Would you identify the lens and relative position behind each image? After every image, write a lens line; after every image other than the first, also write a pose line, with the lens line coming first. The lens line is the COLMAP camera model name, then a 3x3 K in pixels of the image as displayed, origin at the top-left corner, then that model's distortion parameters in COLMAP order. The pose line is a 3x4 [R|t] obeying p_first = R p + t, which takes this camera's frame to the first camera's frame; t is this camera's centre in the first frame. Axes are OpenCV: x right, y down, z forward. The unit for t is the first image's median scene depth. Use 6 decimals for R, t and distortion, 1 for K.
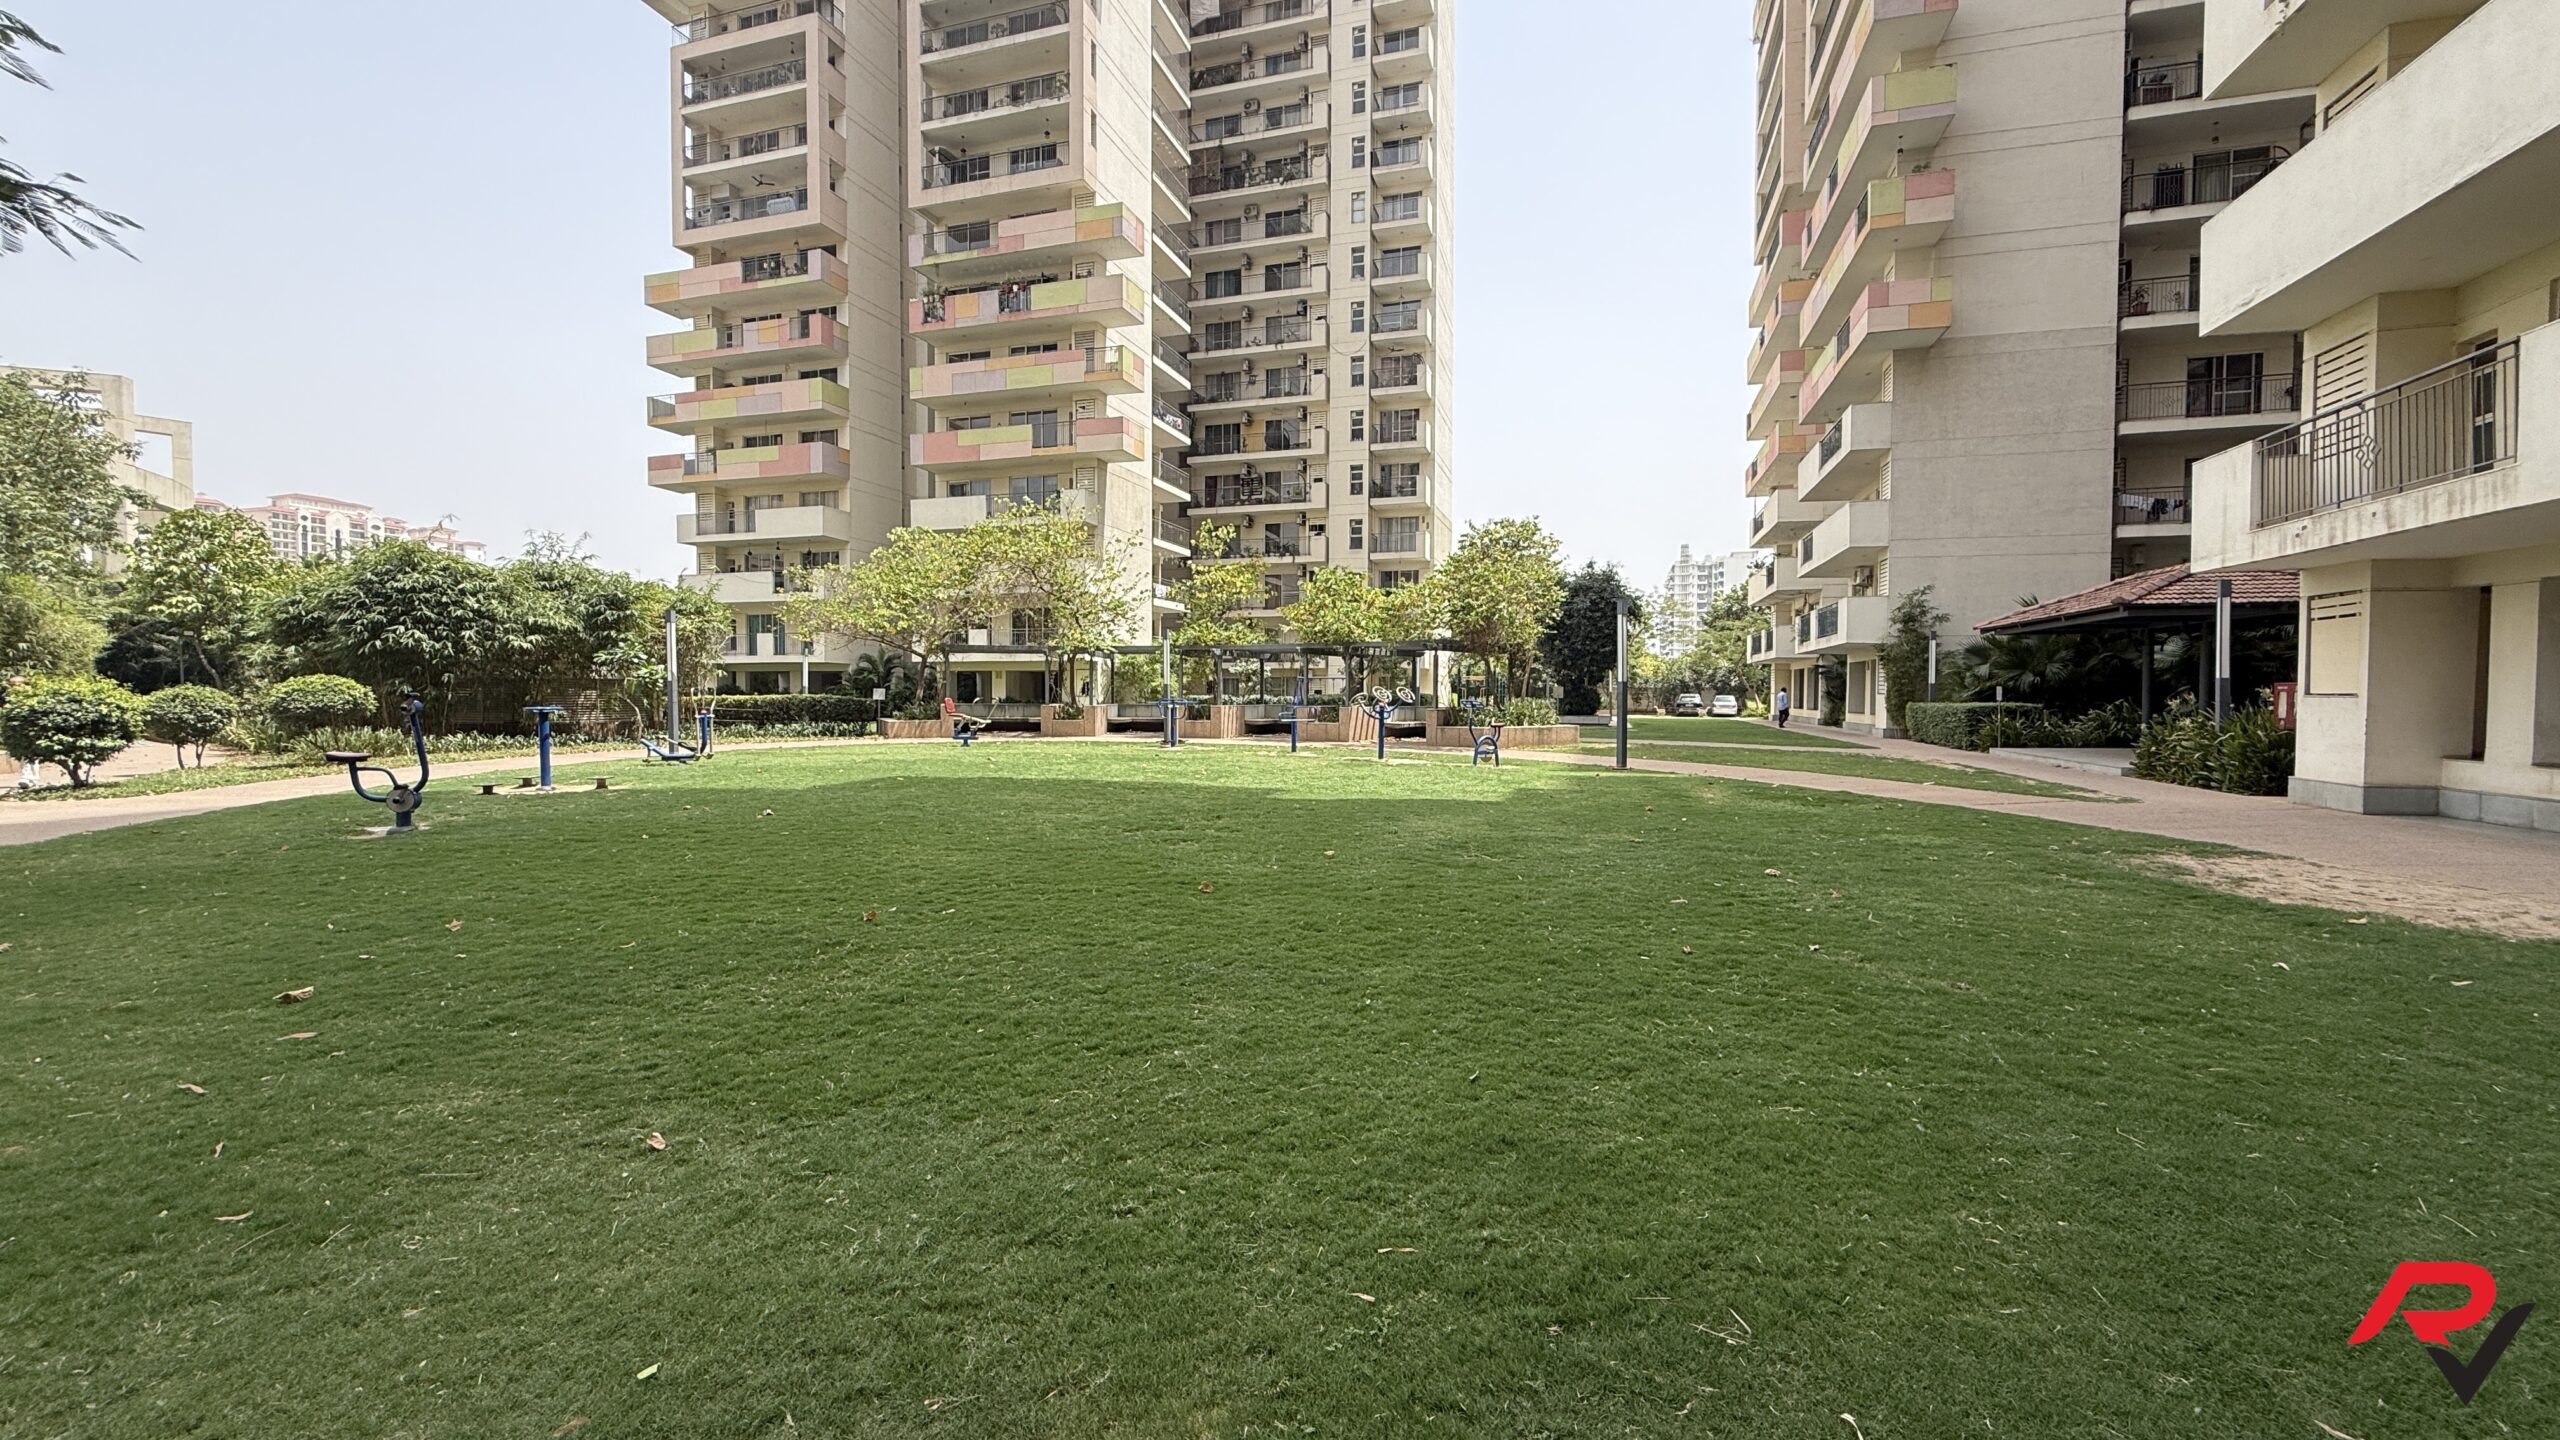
lens RADIAL K [[1023.5, 0, 1280.0], [0, 1023.5, 720.0], [0, 0, 1]] dist [0.000578, 0.000037]
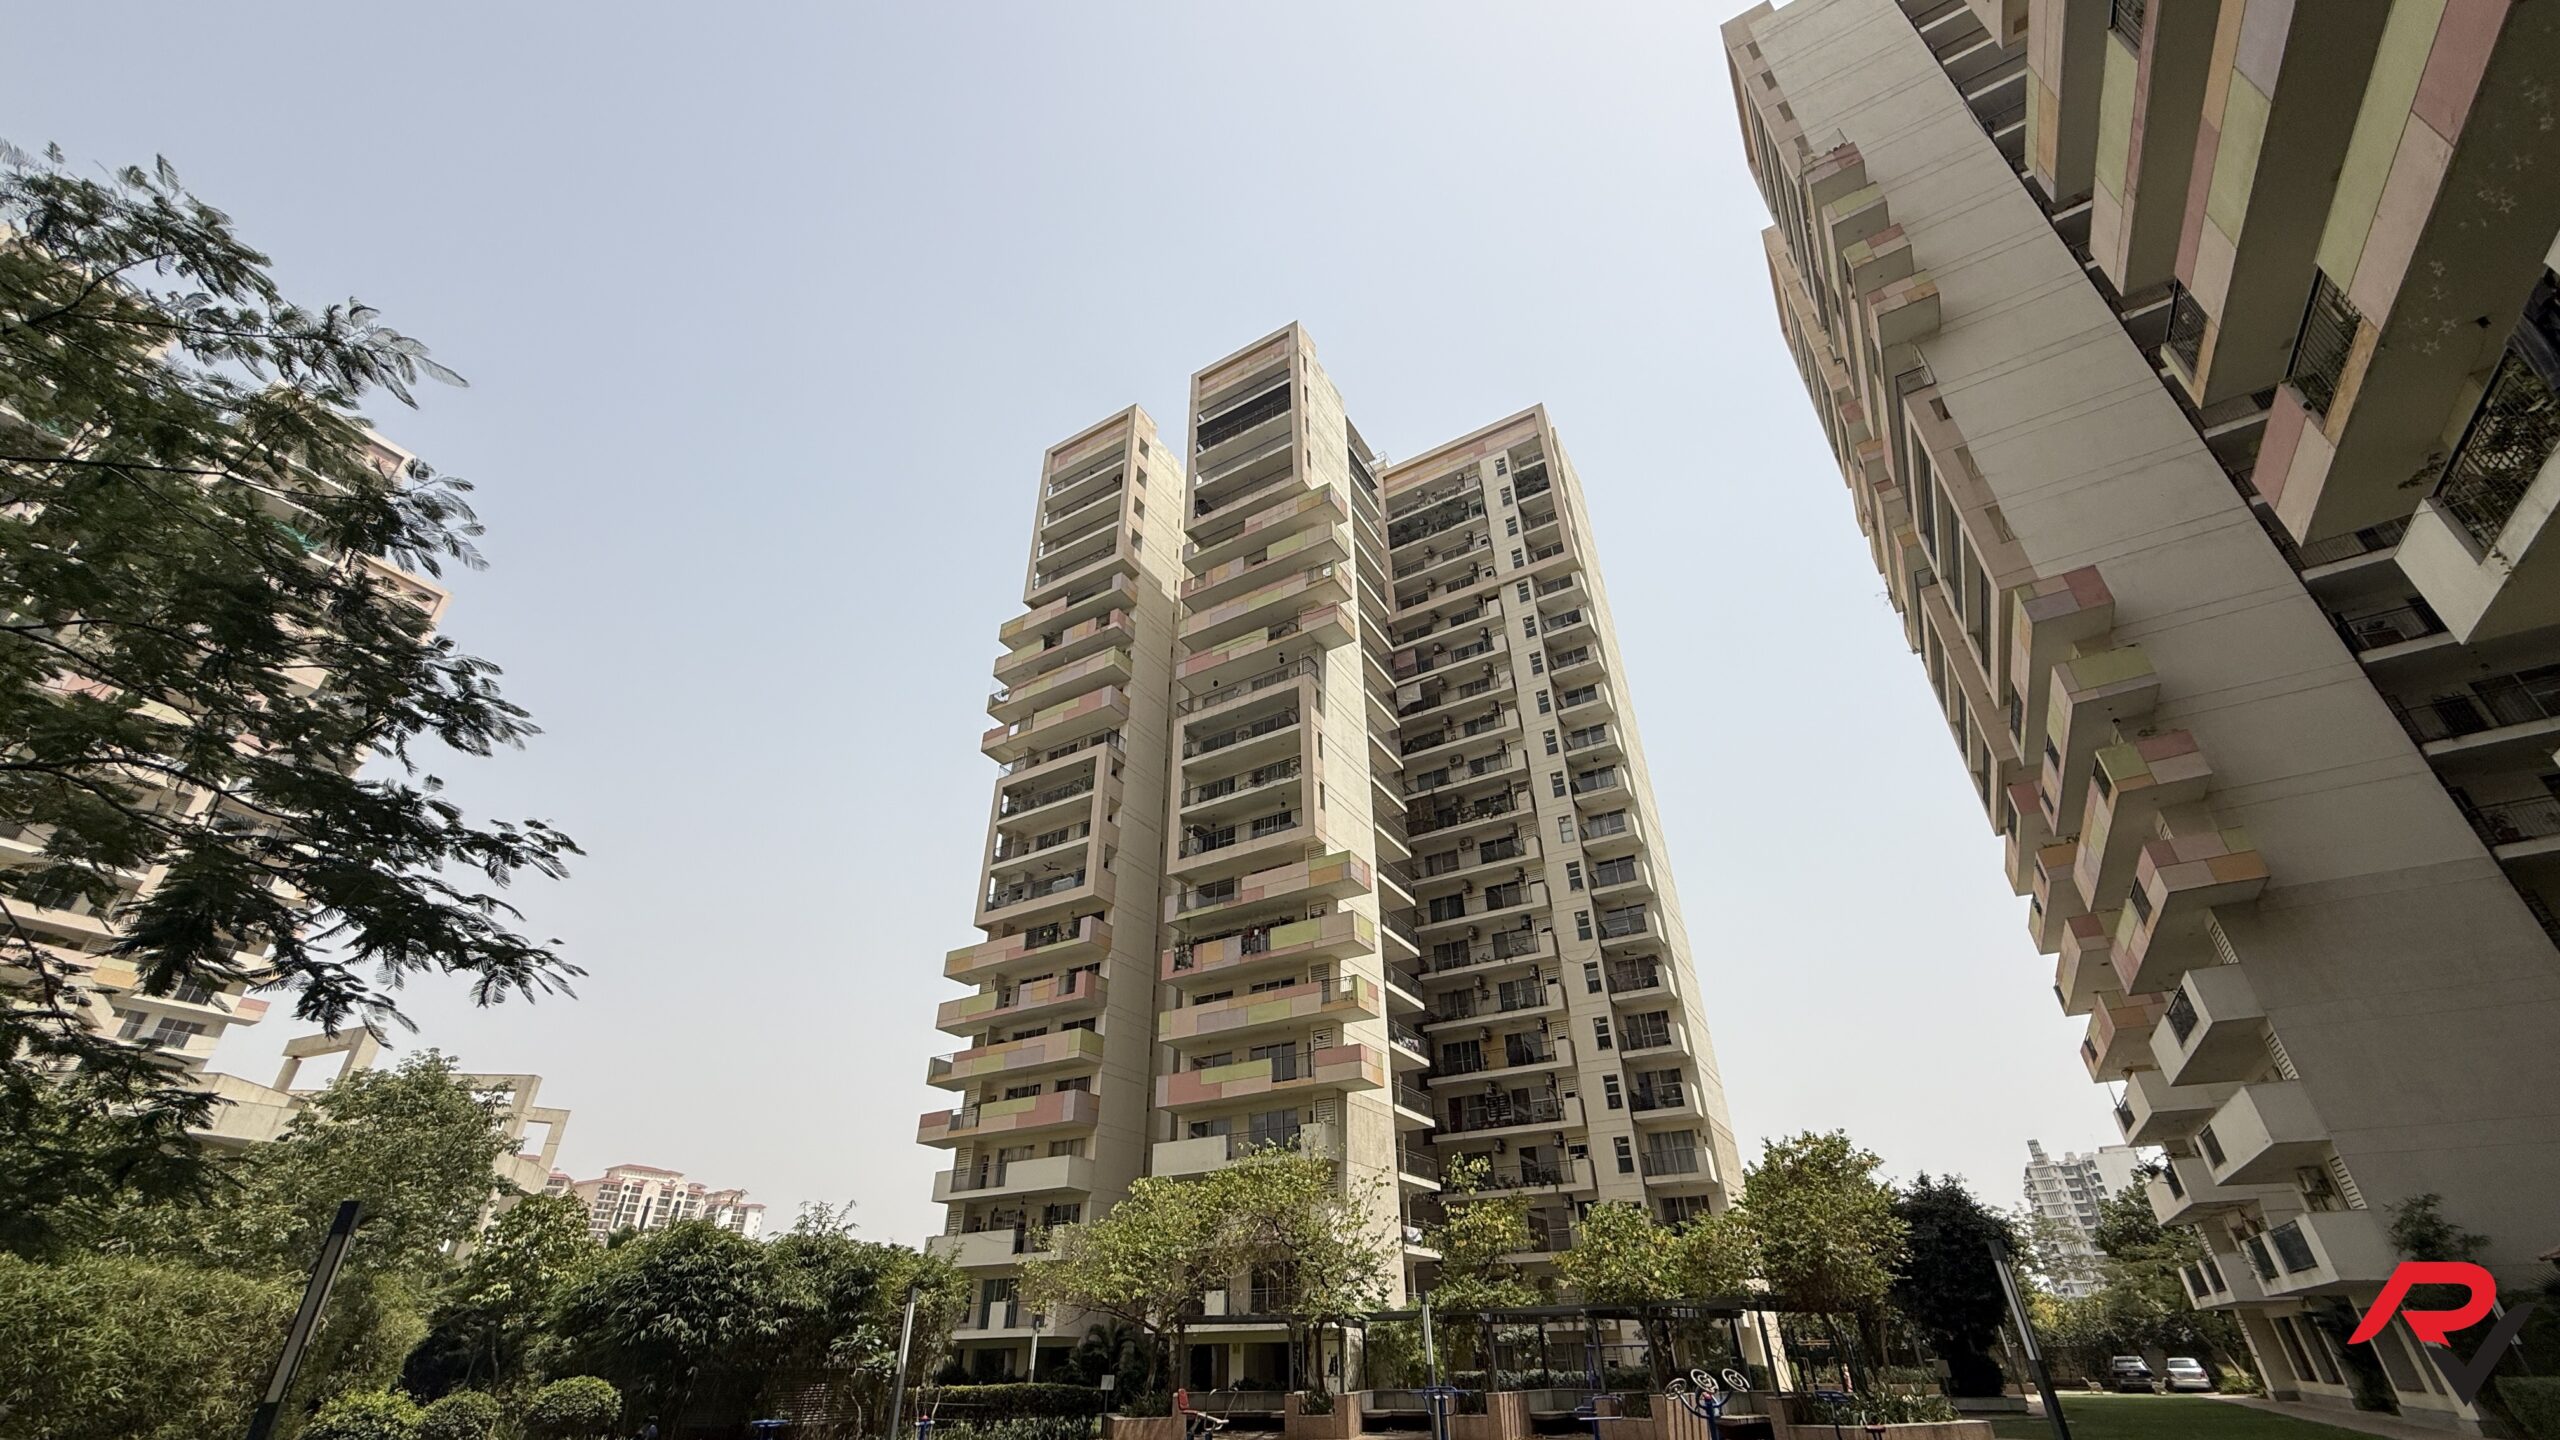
lens RADIAL K [[1022.1, 0, 1280.0], [0, 1022.1, 720.0], [0, 0, 1]] dist [0.000166, 0.000180]
pose [[0.973514, -0.134104, -0.185168, -0.002309], [0.009393, 0.832683, -0.553670, -0.007221], [0.228436, 0.537266, 0.811888, 0.001780]]
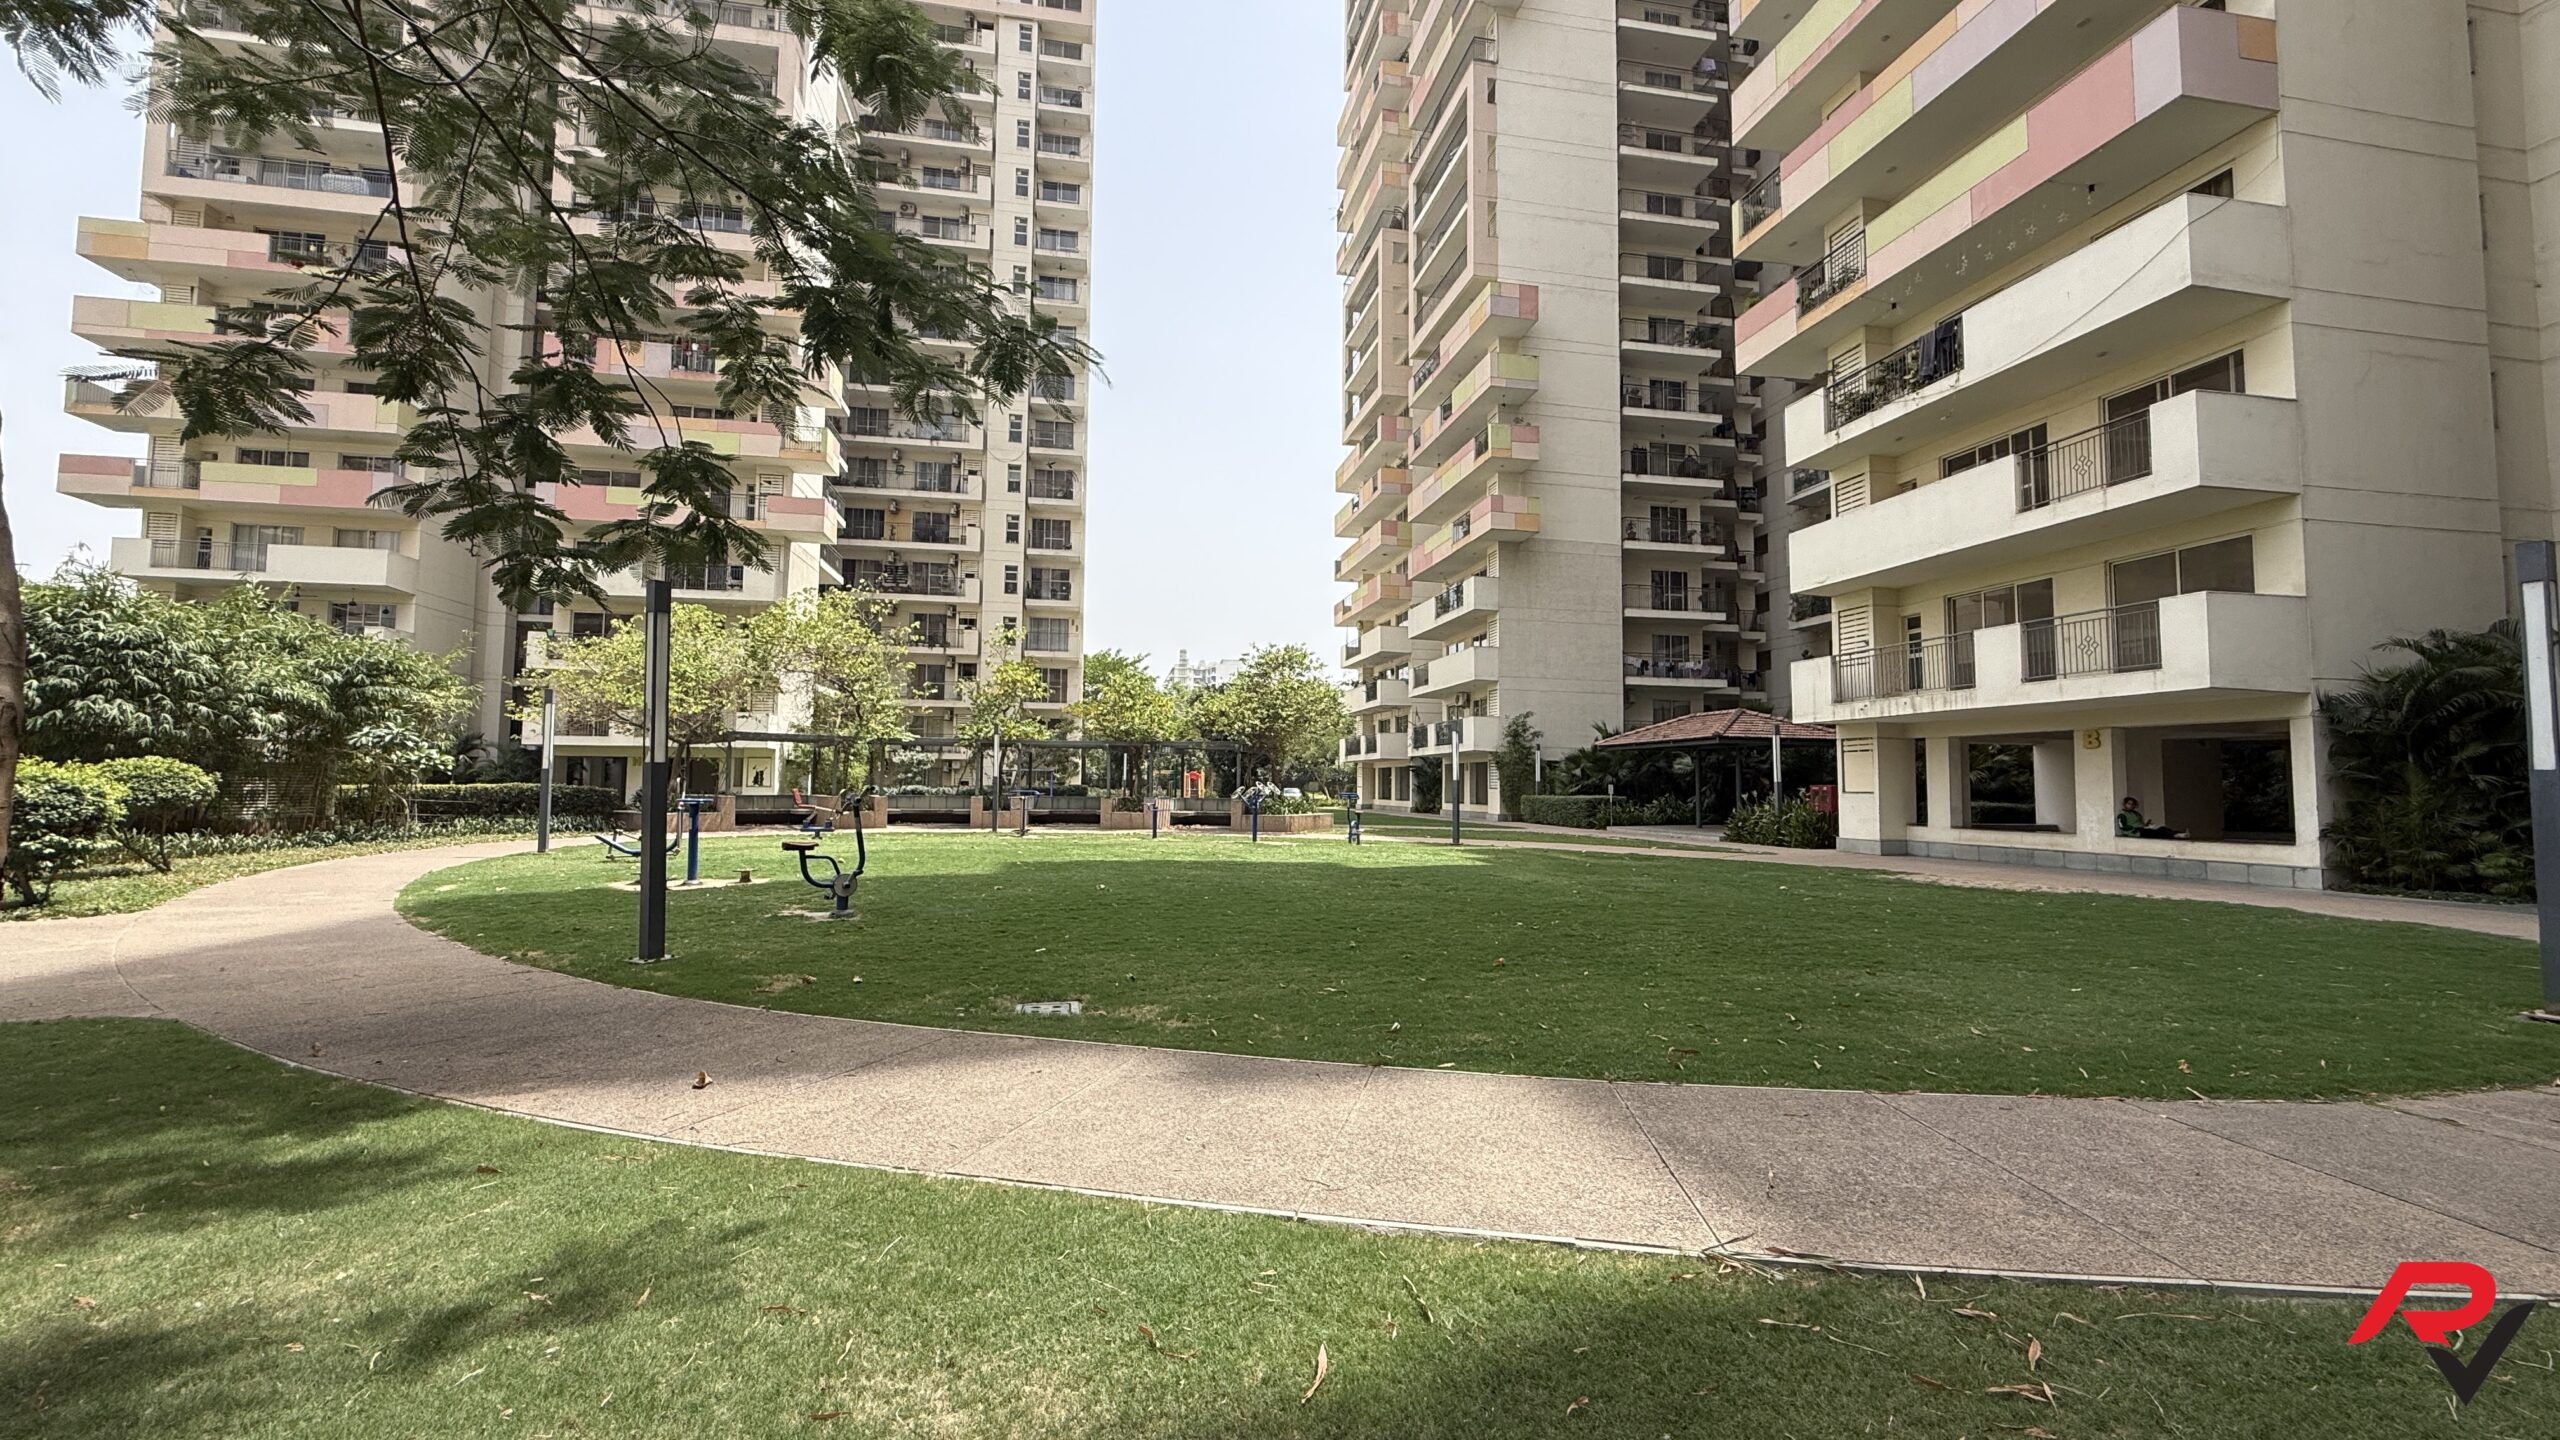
lens RADIAL K [[1022.1, 0, 1280.0], [0, 1022.1, 720.0], [0, 0, 1]] dist [0.000166, 0.000180]
pose [[0.880965, 0.036580, 0.471766, -0.201509], [0.005440, 0.996158, -0.087400, 0.000360], [-0.473151, 0.079563, 0.877381, -0.038374]]
